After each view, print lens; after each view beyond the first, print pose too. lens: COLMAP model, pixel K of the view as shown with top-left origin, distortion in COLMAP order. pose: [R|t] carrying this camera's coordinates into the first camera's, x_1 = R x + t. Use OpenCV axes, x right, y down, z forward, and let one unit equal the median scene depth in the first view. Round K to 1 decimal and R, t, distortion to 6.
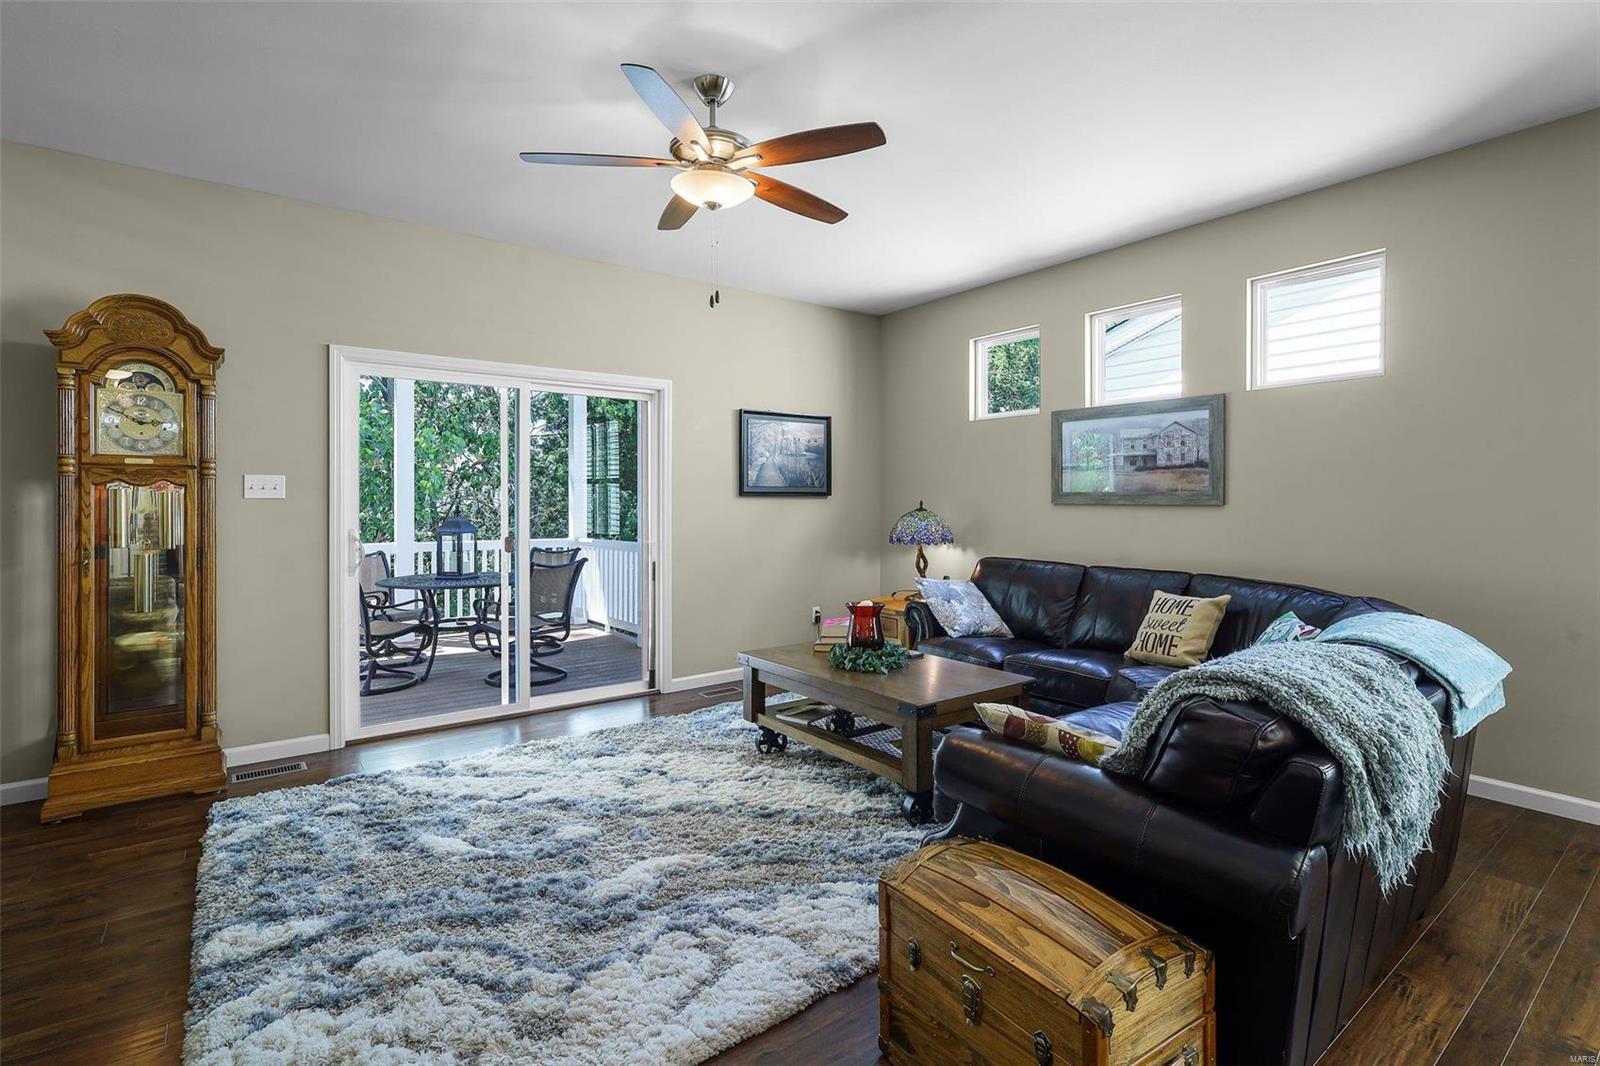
lens RADIAL K [[741.4, 0, 785.2], [0, 741.4, 502.9], [0, 0, 1]] dist [-0.000840, -0.000203]
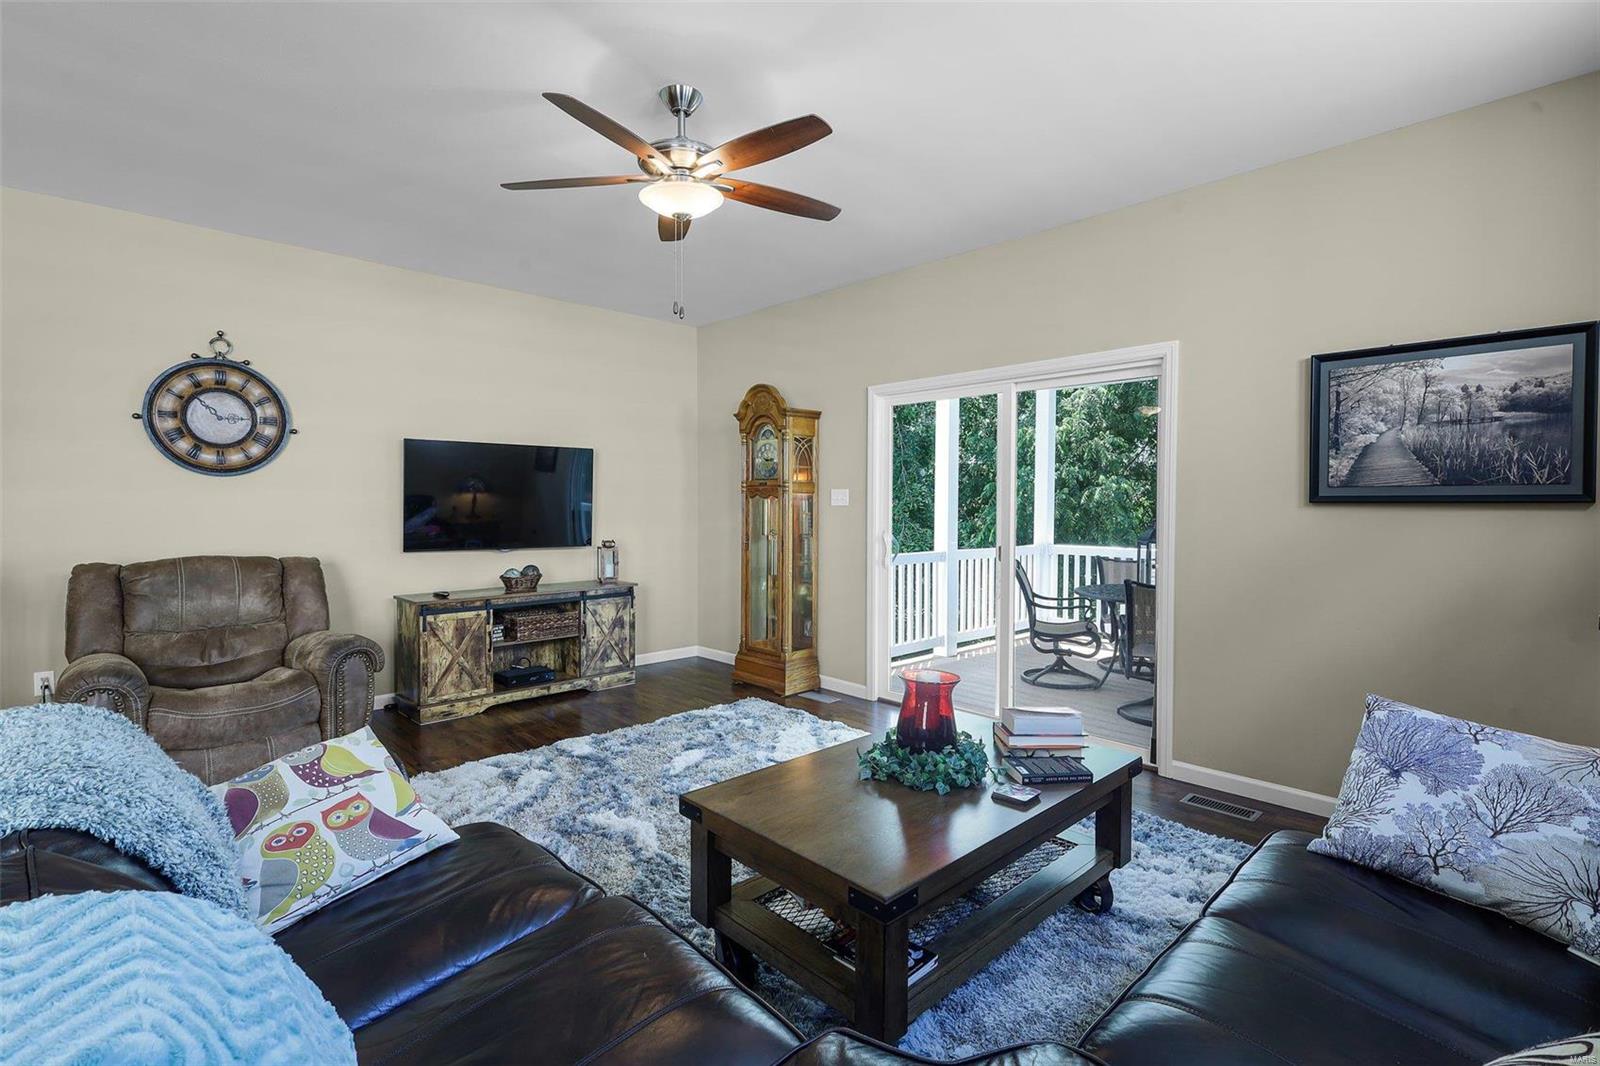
lens RADIAL K [[741.4, 0, 819.1], [0, 741.4, 507.1], [0, 0, 1]] dist [-0.000840, -0.000203]
pose [[0.132583, 0.005240, -0.991158, 0.504391], [-0.007824, 0.999960, 0.004239, -0.006408], [0.991141, 0.007193, 0.132619, 0.571706]]
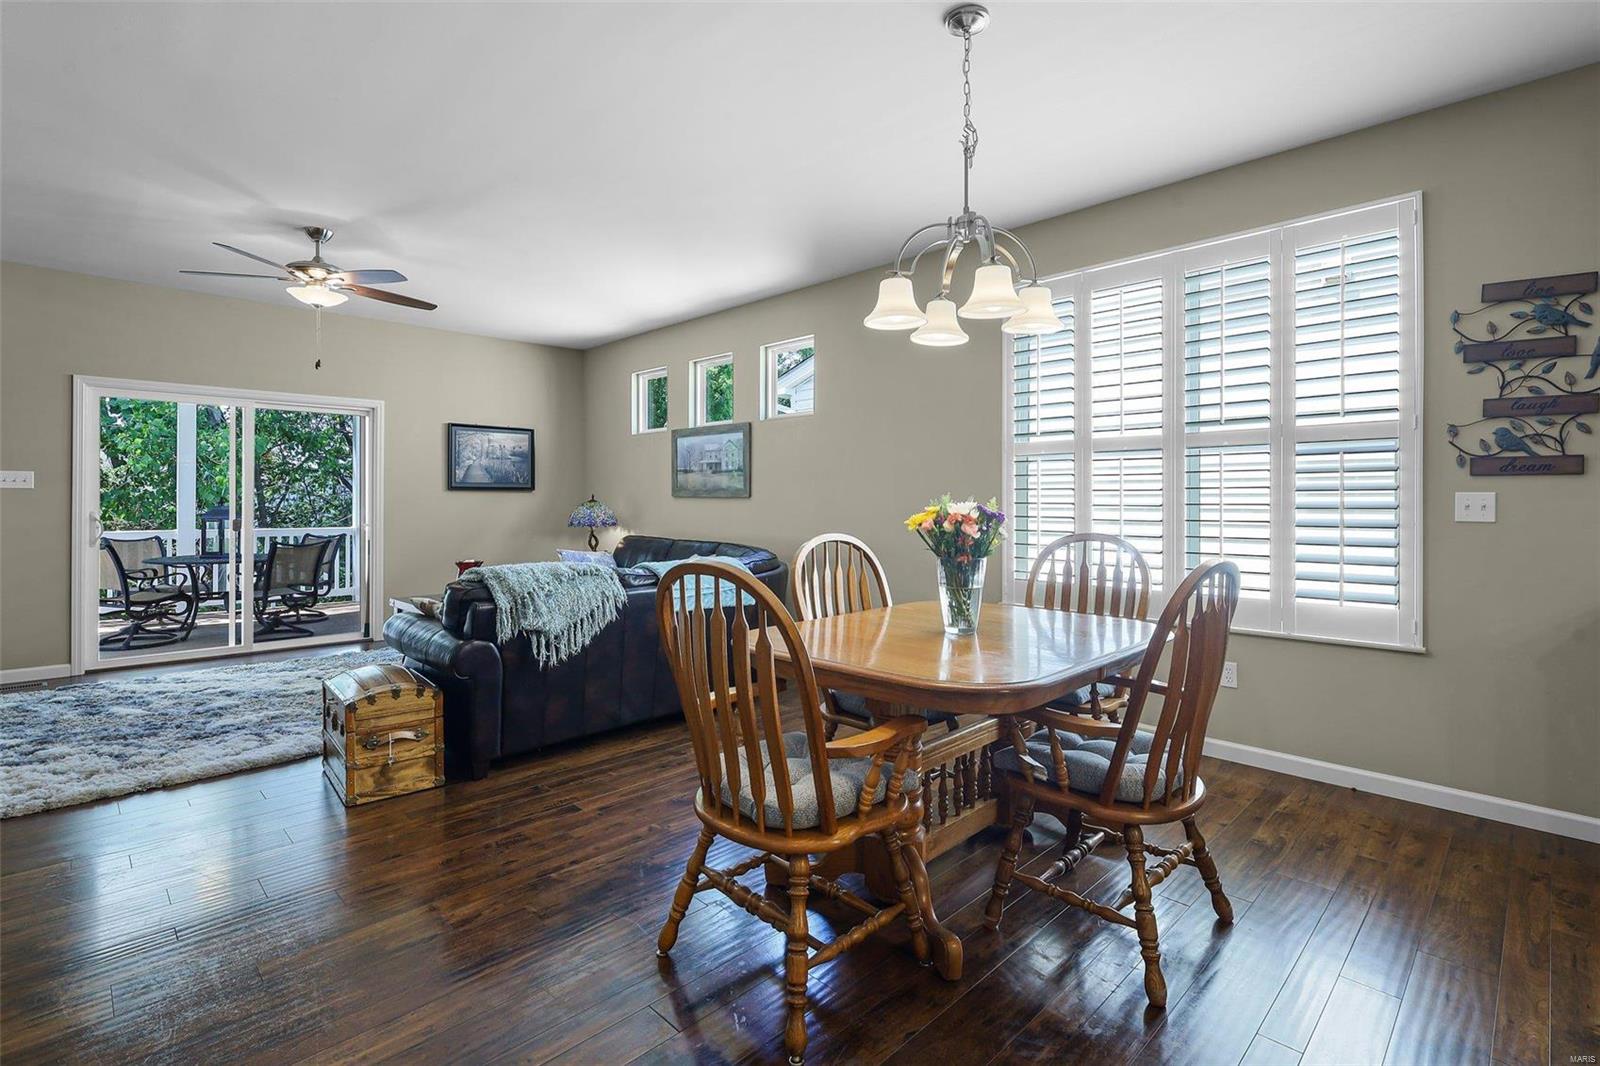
lens RADIAL K [[741.4, 0, 789.2], [0, 741.4, 499.5], [0, 0, 1]] dist [-0.000840, -0.000203]
pose [[0.990416, 0.003019, 0.138086, 0.375511], [-0.002864, 0.999995, -0.001316, 0.008052], [-0.138089, 0.000907, 0.990419, -0.392432]]
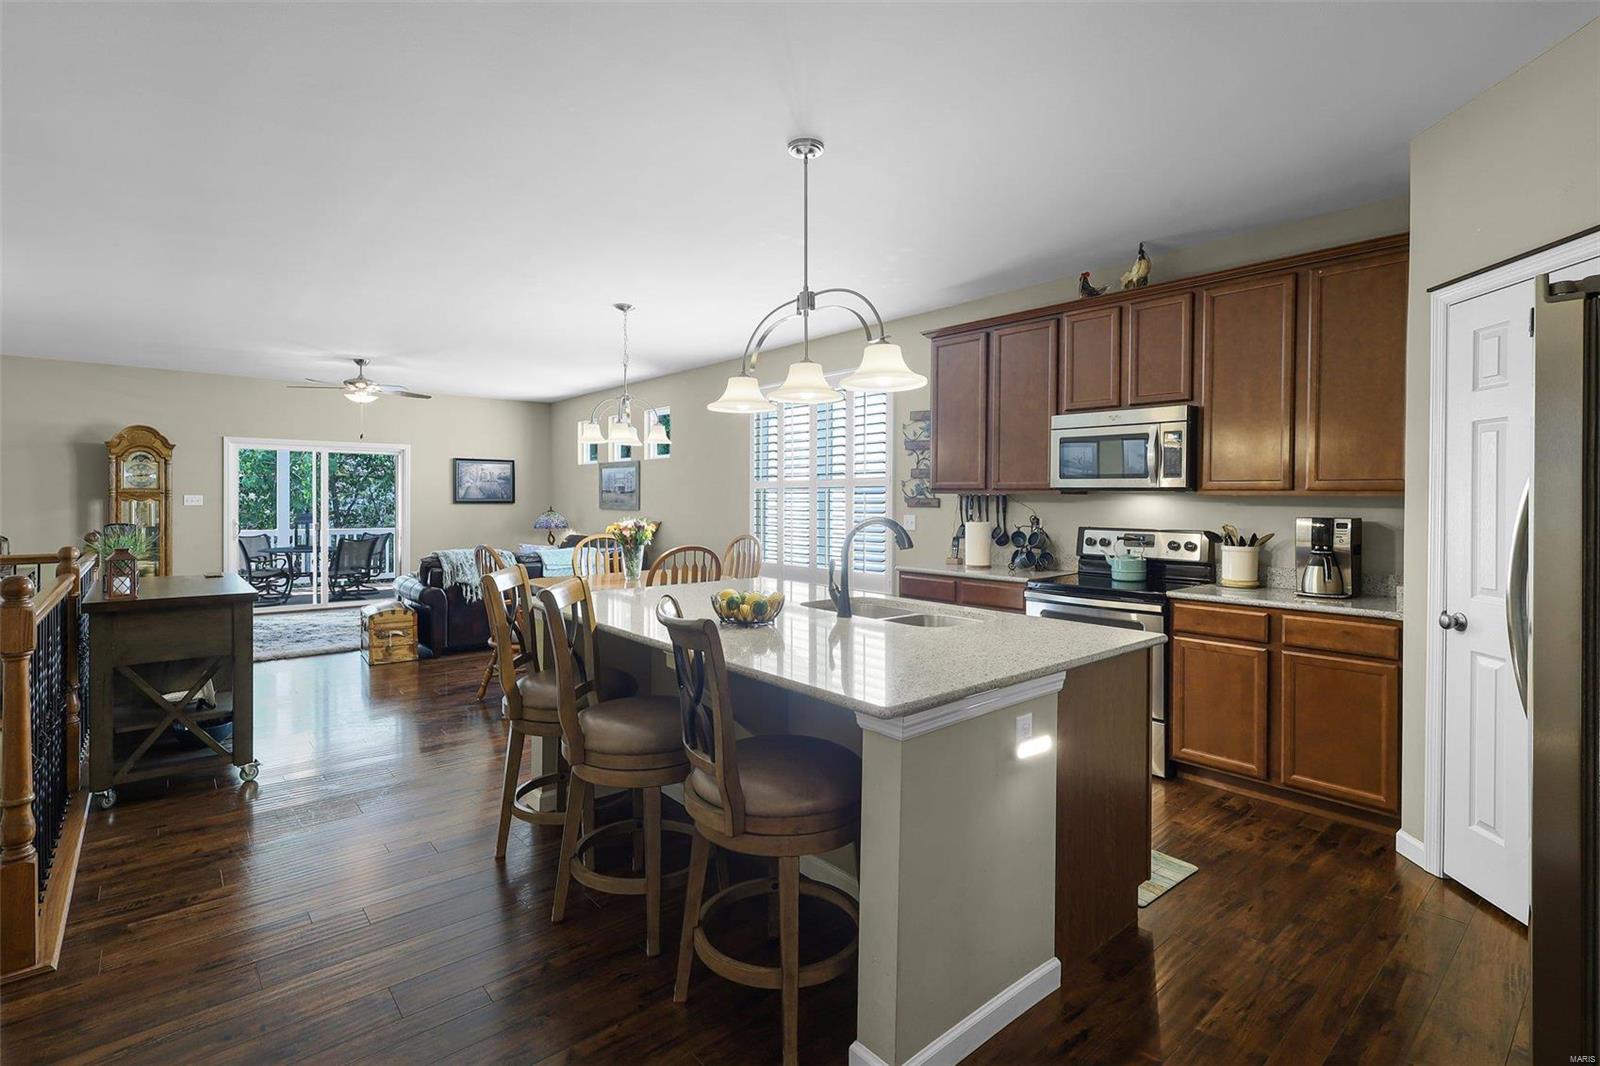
lens RADIAL K [[741.4, 0, 785.4], [0, 741.4, 507.2], [0, 0, 1]] dist [-0.000840, -0.000203]
pose [[0.998034, 0.004481, 0.062515, 0.721474], [-0.005005, 0.999954, 0.008234, -0.021020], [-0.062476, -0.008531, 0.998010, -1.029650]]
